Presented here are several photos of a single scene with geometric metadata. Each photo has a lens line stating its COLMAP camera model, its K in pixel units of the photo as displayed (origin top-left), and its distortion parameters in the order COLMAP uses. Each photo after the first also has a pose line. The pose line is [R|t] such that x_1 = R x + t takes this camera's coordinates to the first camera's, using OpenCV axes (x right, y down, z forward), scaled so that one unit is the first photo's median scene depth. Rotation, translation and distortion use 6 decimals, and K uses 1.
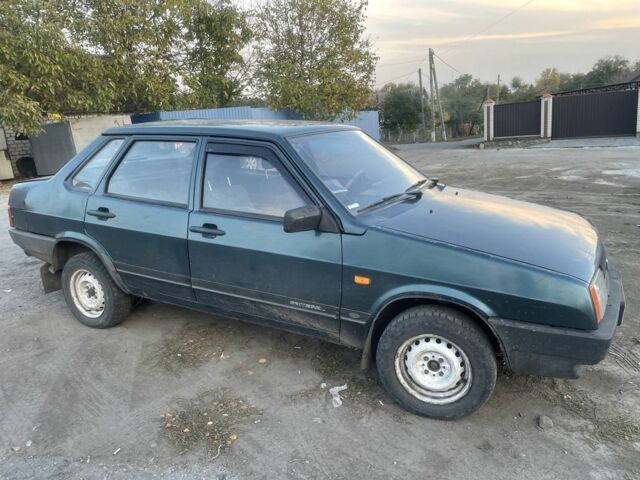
lens RADIAL K [[460.4, 0, 317.1], [0, 460.4, 241.7], [0, 0, 1]] dist [0.069018, -0.078366]
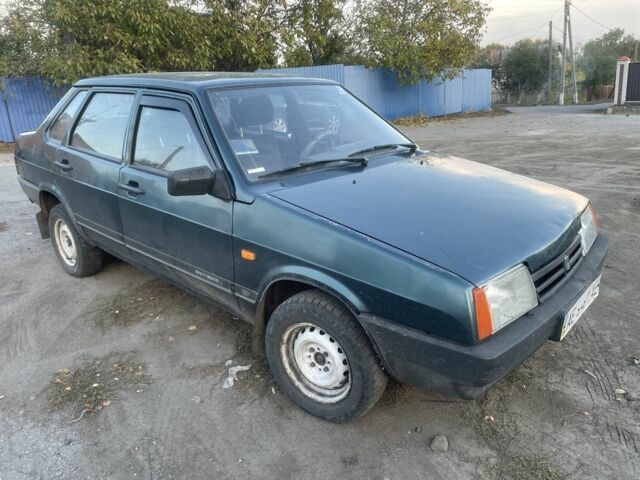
lens RADIAL K [[460.4, 0, 321.0], [0, 460.4, 238.0], [0, 0, 1]] dist [0.069018, -0.078366]
pose [[0.972927, 0.082258, -0.215978, 0.358548], [-0.066558, 0.994650, 0.079000, -0.023936], [0.221321, -0.062486, 0.973197, 0.142152]]
